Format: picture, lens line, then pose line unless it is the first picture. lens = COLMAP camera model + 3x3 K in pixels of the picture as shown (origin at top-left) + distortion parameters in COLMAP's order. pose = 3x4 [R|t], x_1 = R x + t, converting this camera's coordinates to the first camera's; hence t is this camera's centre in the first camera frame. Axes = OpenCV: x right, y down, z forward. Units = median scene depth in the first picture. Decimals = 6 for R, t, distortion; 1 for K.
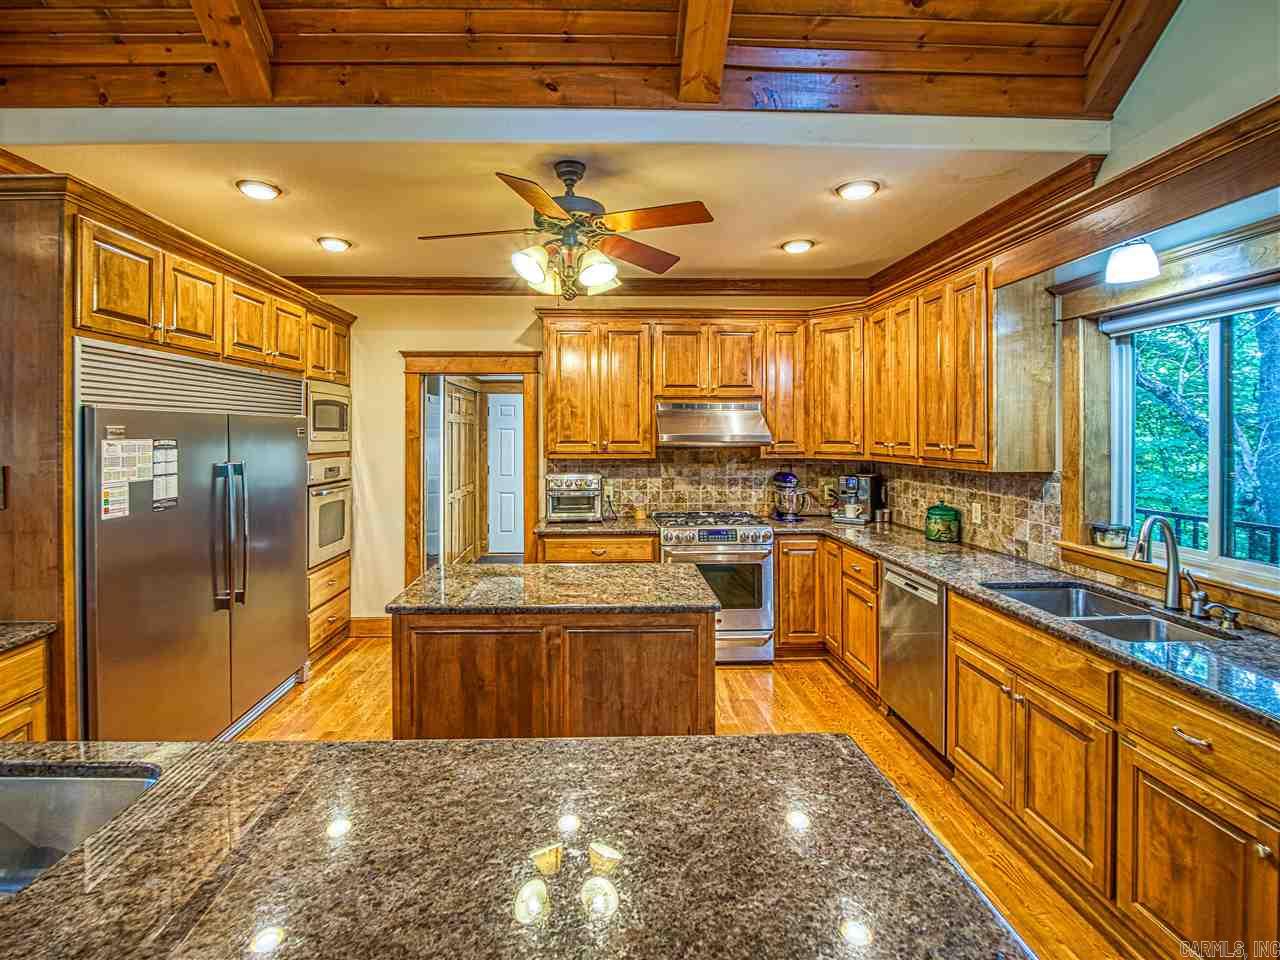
lens RADIAL K [[607.8, 0, 593.6], [0, 607.8, 434.8], [0, 0, 1]] dist [-0.021644, -0.000759]
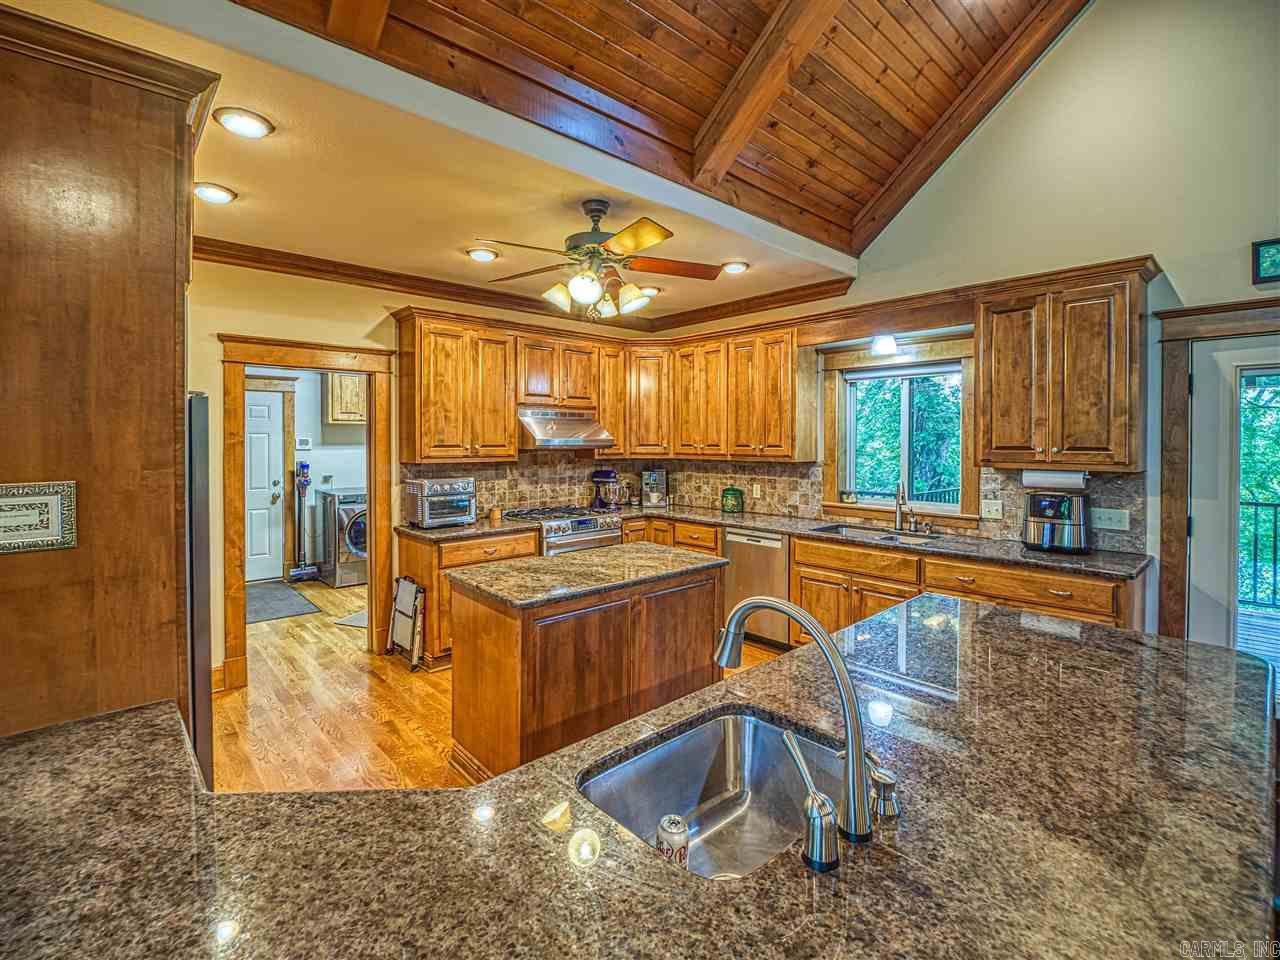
lens RADIAL K [[602.5, 0, 635.0], [0, 602.5, 447.1], [0, 0, 1]] dist [-0.020029, -0.000484]
pose [[0.751547, -0.007305, 0.659639, -0.491341], [0.001761, 0.999957, 0.009068, 0.005283], [-0.659678, -0.005653, 0.751527, 0.059931]]
